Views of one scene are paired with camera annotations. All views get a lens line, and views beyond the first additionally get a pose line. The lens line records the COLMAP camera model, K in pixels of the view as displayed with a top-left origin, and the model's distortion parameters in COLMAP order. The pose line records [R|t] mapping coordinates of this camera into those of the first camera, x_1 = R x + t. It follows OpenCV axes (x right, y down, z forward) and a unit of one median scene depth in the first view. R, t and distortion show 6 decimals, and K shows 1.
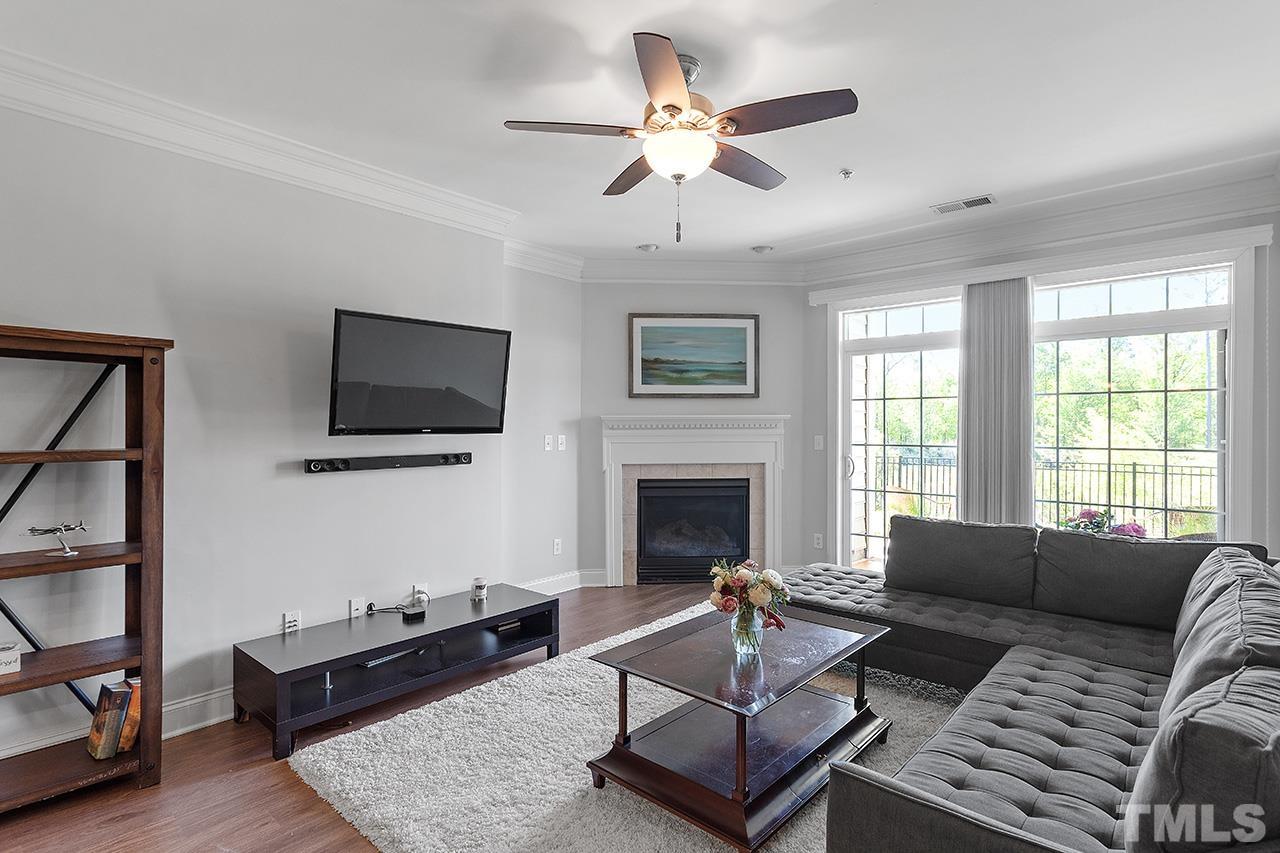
lens RADIAL K [[614.0, 0, 640.0], [0, 614.0, 426.5], [0, 0, 1]] dist [-0.000486, -0.000004]
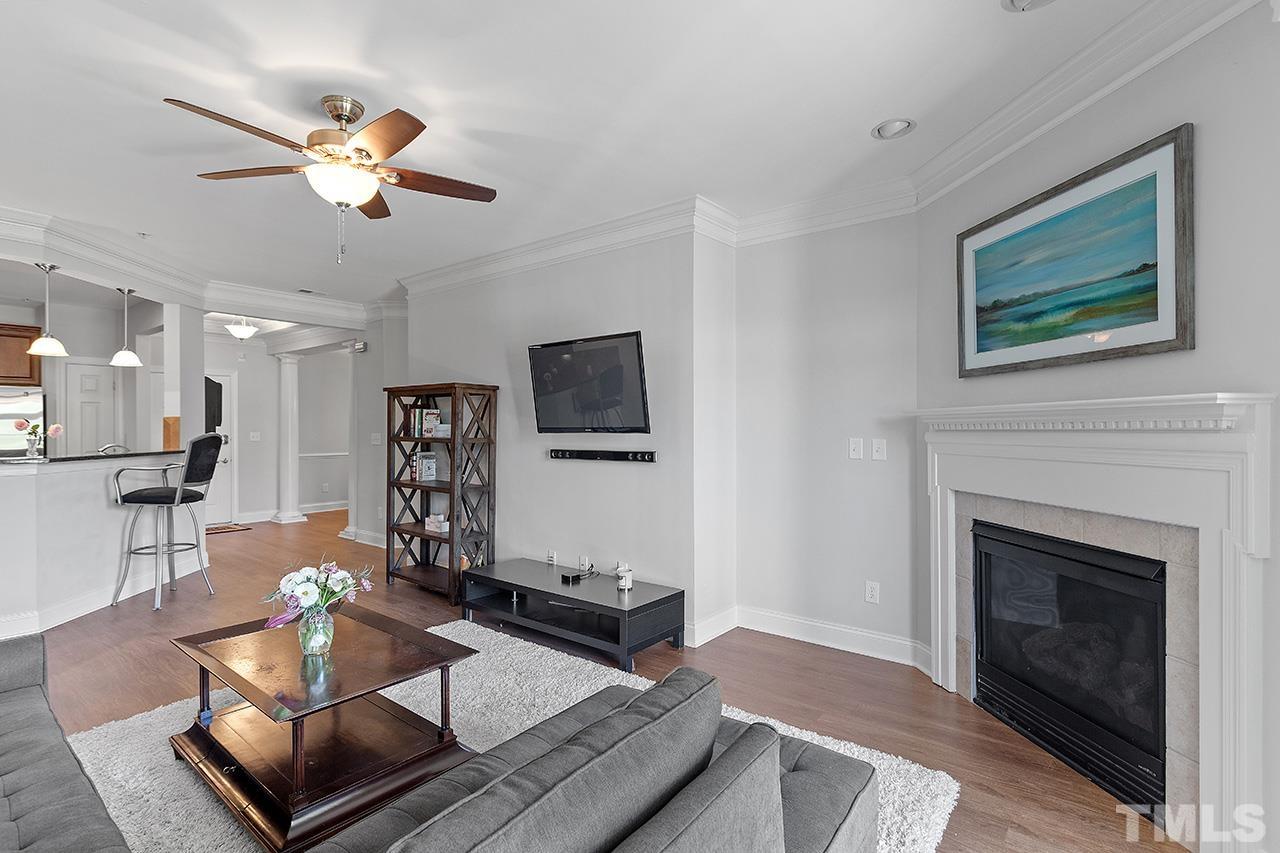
lens RADIAL K [[605.4, 0, 639.9], [0, 605.4, 431.4], [0, 0, 1]] dist [0.003306, 0.000445]
pose [[0.077065, 0.007104, -0.997001, 0.535427], [-0.002029, 0.999974, 0.006968, 0.000721], [0.997024, 0.001486, 0.077077, 0.647045]]
